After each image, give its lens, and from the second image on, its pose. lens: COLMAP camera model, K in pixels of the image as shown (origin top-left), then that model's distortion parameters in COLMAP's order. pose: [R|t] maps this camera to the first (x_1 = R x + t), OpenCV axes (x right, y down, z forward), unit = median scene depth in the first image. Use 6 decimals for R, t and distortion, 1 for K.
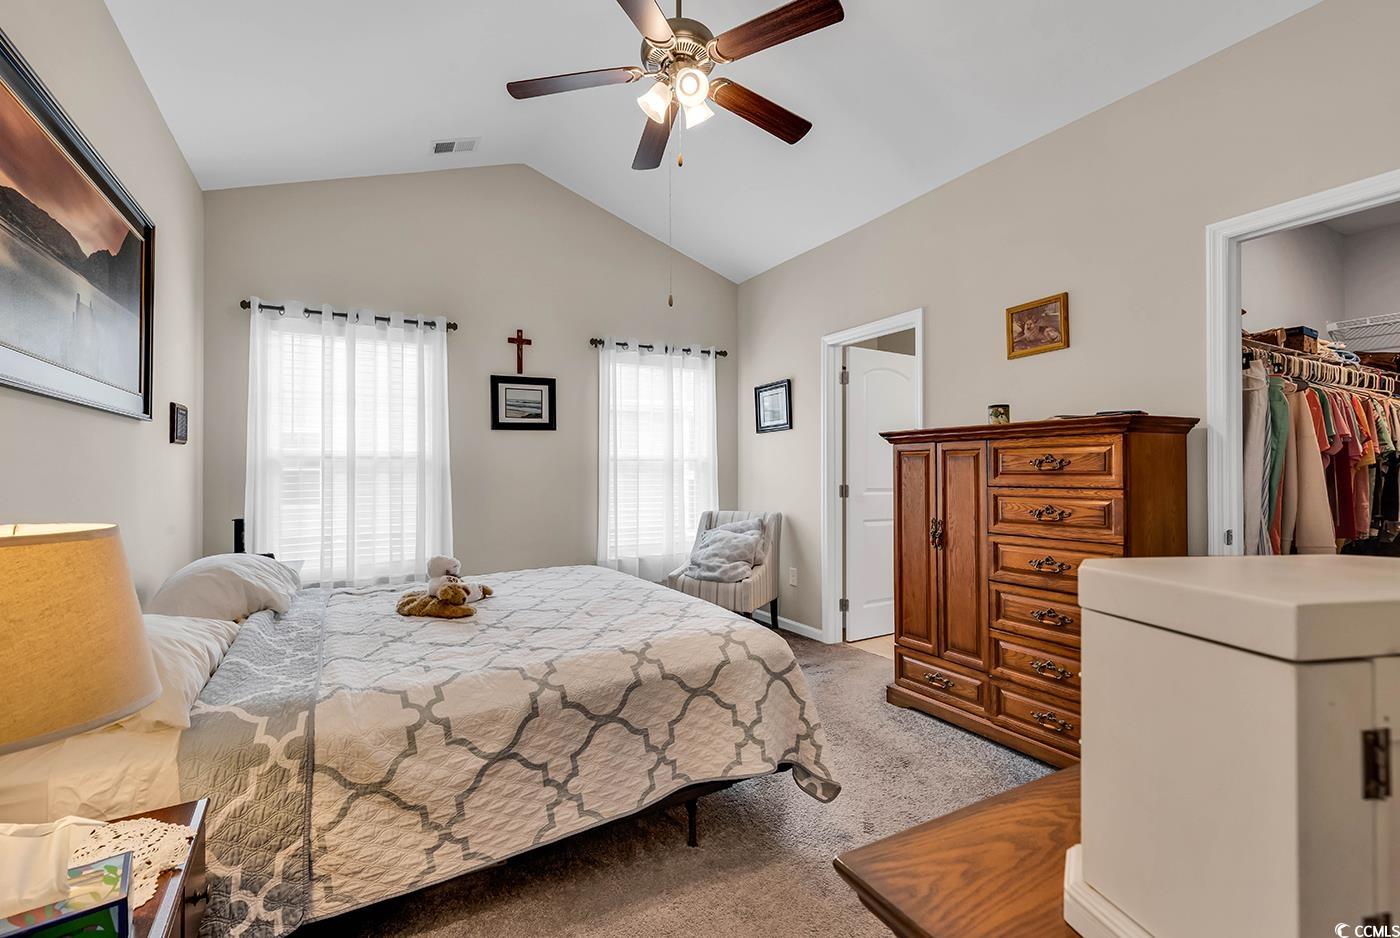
lens RADIAL K [[633.9, 0, 715.1], [0, 633.9, 464.1], [0, 0, 1]] dist [0.010127, -0.001524]
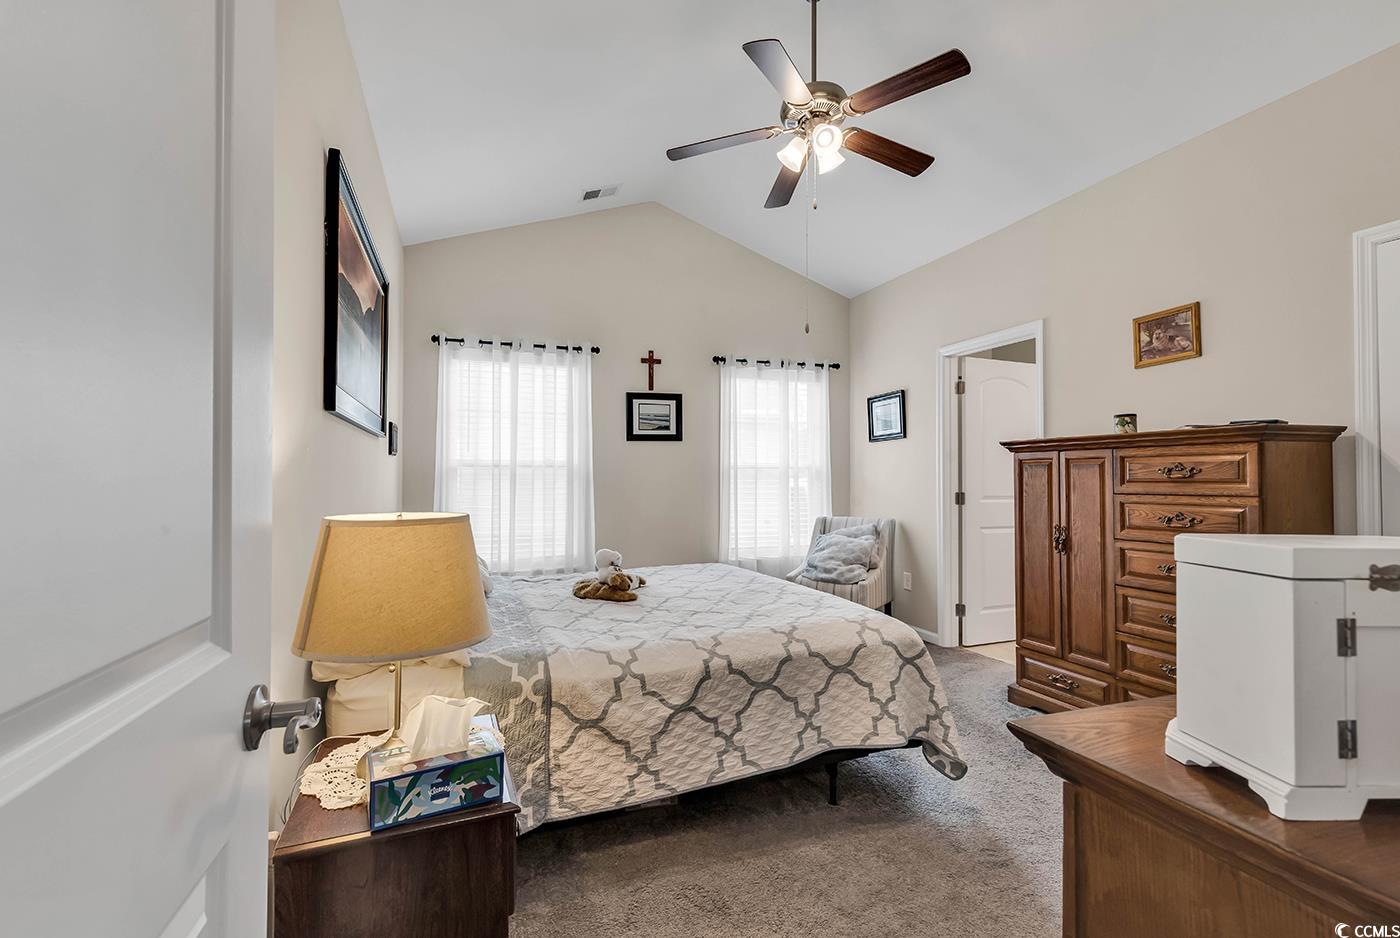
lens RADIAL K [[633.9, 0, 706.2], [0, 633.9, 466.9], [0, 0, 1]] dist [0.010127, -0.001524]
pose [[0.986494, -0.000819, -0.163796, -0.060523], [-0.000453, 0.999970, -0.007731, -0.000038], [0.163798, 0.007701, 0.986464, -0.143502]]
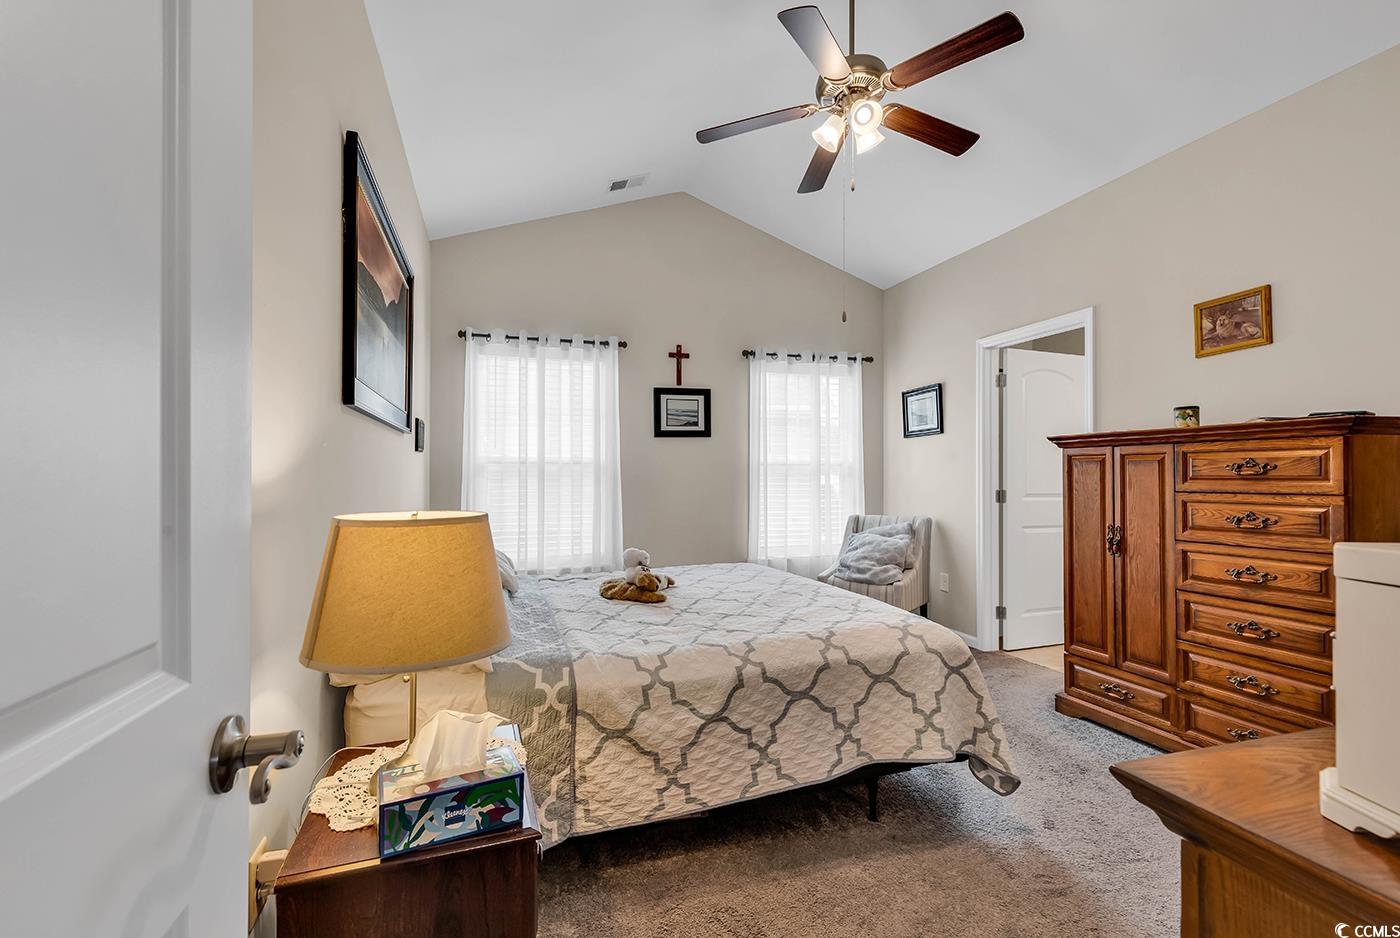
lens RADIAL K [[633.9, 0, 708.7], [0, 633.9, 468.1], [0, 0, 1]] dist [0.010127, -0.001524]
pose [[0.979469, 0.000062, -0.201597, -0.075774], [-0.000338, 0.999999, -0.001334, 0.000742], [0.201596, 0.001375, 0.979468, -0.098032]]
